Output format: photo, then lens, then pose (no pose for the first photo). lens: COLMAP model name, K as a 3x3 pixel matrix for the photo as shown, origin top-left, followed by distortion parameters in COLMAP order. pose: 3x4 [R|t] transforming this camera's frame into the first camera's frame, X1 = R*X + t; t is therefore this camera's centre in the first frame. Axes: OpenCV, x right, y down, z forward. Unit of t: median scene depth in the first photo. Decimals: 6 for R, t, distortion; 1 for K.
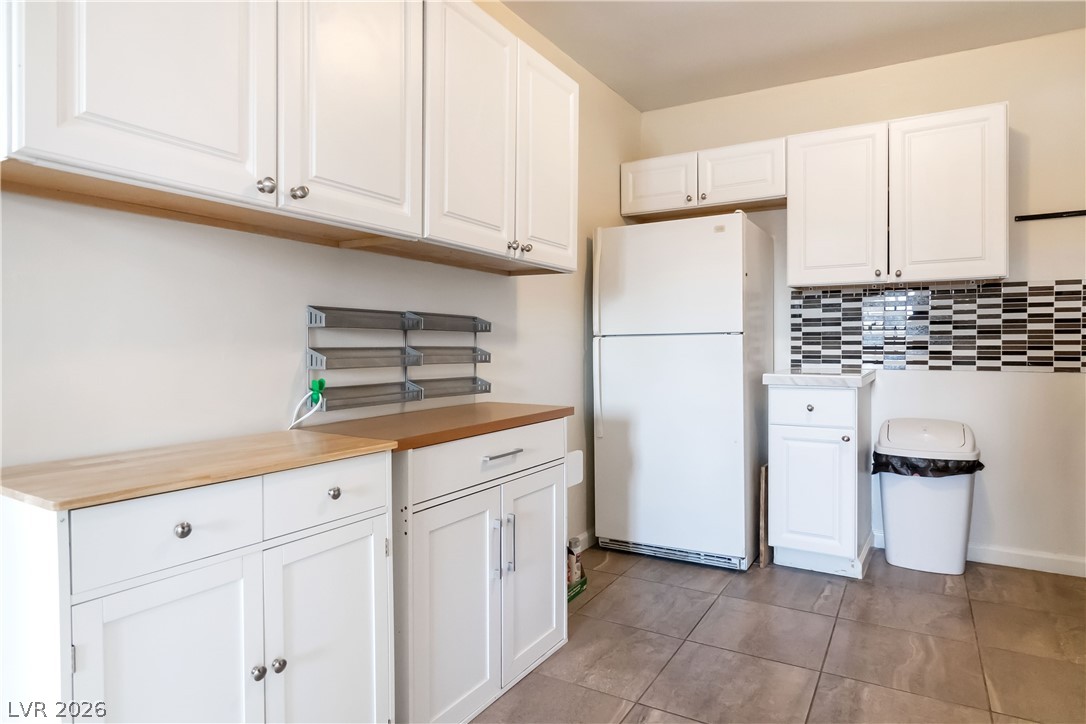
lens RADIAL K [[632.7, 0, 556.5], [0, 632.7, 350.7], [0, 0, 1]] dist [-0.002043, -0.000313]
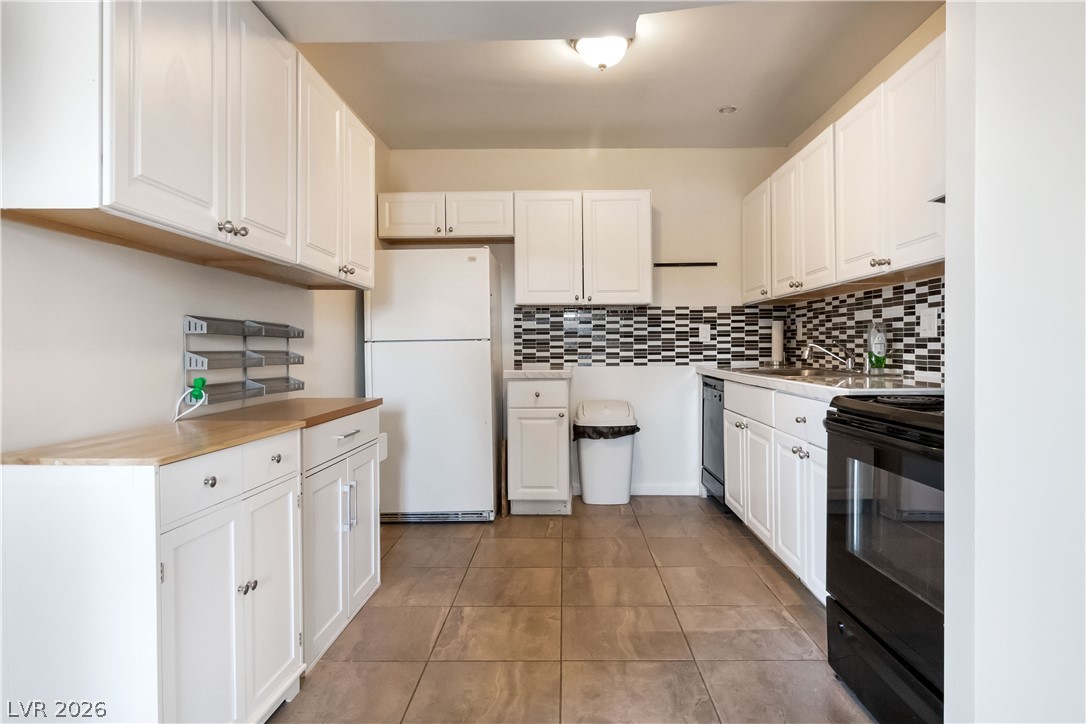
lens RADIAL K [[632.7, 0, 556.5], [0, 632.7, 350.7], [0, 0, 1]] dist [-0.002043, -0.000313]
pose [[0.873070, -0.004844, 0.487571, -0.239228], [0.009192, 0.999936, -0.006525, 0.005110], [-0.487508, 0.010179, 0.873059, -0.227356]]
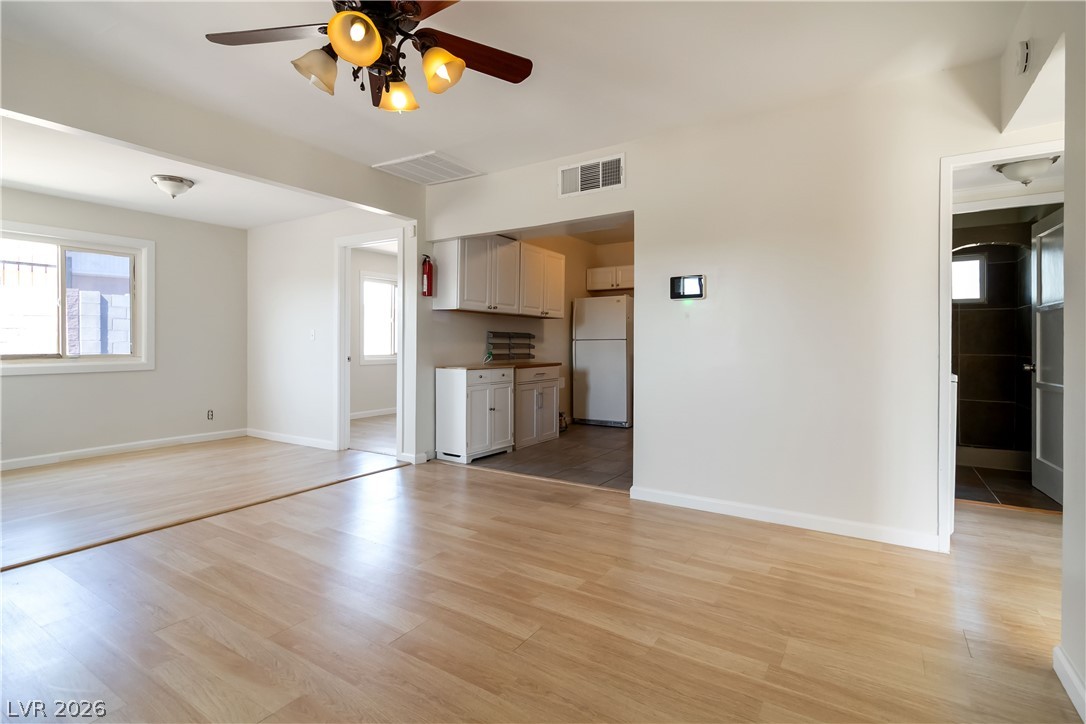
lens RADIAL K [[515.1, 0, 555.7], [0, 515.1, 346.4], [0, 0, 1]] dist [0.000829, 0.000320]
pose [[0.999306, 0.008957, -0.036145, 0.075521], [-0.009146, 0.999945, -0.005088, 0.017176], [0.036097, 0.005415, 0.999334, -1.303531]]
